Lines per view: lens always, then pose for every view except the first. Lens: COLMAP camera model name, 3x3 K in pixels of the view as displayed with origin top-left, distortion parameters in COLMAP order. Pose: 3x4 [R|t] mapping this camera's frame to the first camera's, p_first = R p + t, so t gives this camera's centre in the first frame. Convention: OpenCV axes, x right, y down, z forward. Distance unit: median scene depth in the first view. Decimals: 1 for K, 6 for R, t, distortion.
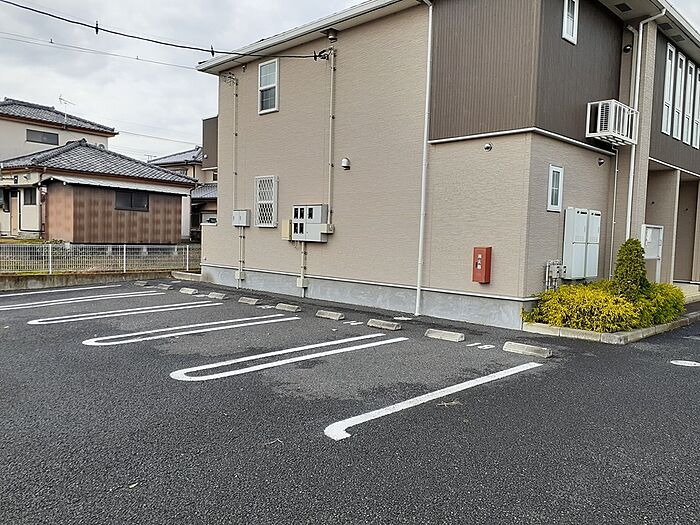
lens RADIAL K [[556.2, 0, 349.9], [0, 556.2, 263.1], [0, 0, 1]] dist [0.012825, 0.004830]
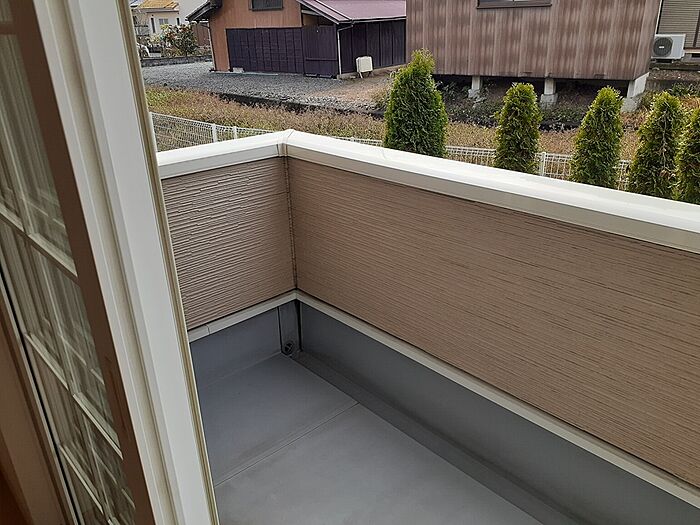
lens RADIAL K [[556.2, 0, 350.8], [0, 556.2, 263.4], [0, 0, 1]] dist [0.012825, 0.004830]
pose [[-0.048623, 0.363936, -0.930154, 0.173560], [-0.031650, 0.930226, 0.365619, -0.059587], [0.998316, 0.047217, -0.033712, 0.879258]]
